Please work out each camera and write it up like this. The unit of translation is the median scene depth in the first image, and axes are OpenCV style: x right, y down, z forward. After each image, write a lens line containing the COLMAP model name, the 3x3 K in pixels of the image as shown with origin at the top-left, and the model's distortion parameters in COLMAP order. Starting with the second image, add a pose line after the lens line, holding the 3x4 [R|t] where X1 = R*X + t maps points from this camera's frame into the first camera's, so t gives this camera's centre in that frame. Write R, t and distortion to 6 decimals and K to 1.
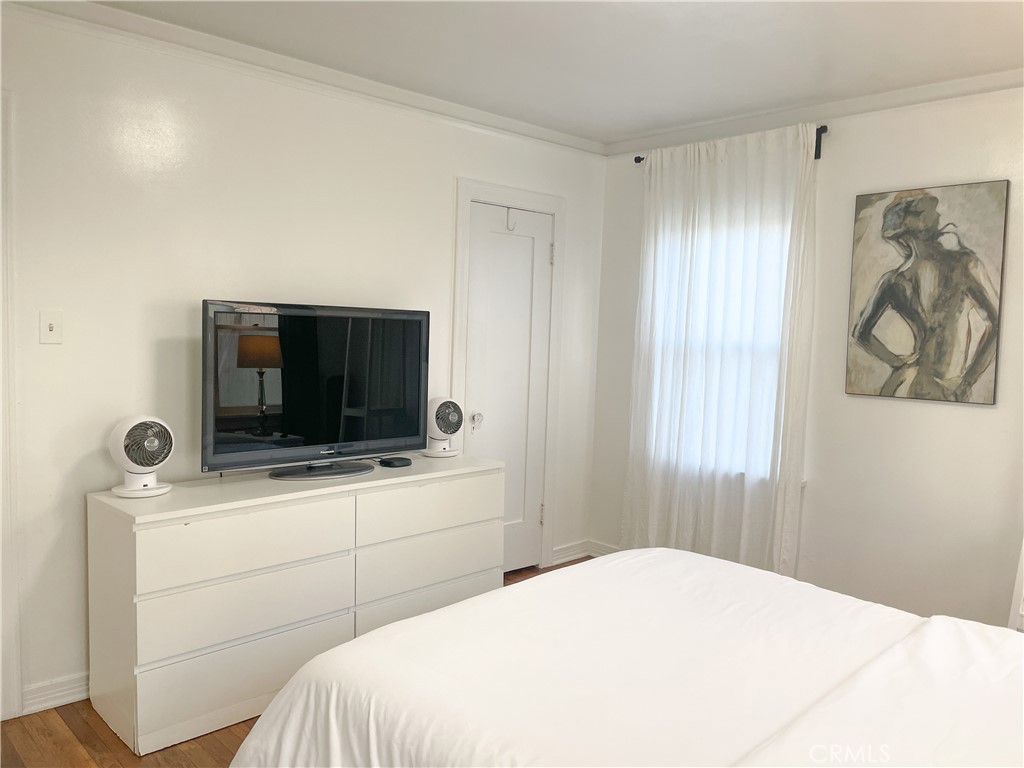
lens RADIAL K [[779.5, 0, 515.7], [0, 779.5, 381.4], [0, 0, 1]] dist [0.051816, -0.055422]
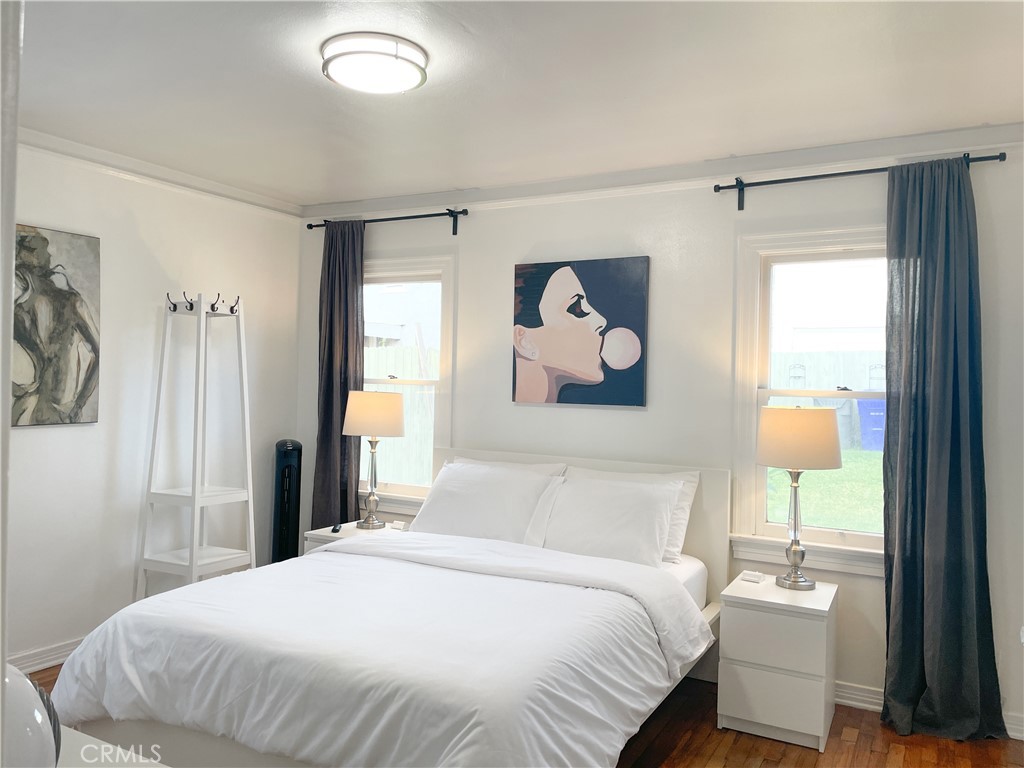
lens RADIAL K [[779.5, 0, 510.5], [0, 779.5, 376.9], [0, 0, 1]] dist [0.051816, -0.055422]
pose [[-0.297993, -0.033309, 0.953987, -0.702606], [0.041542, 0.997992, 0.047822, -0.068270], [-0.953664, 0.053881, -0.296011, 0.722387]]
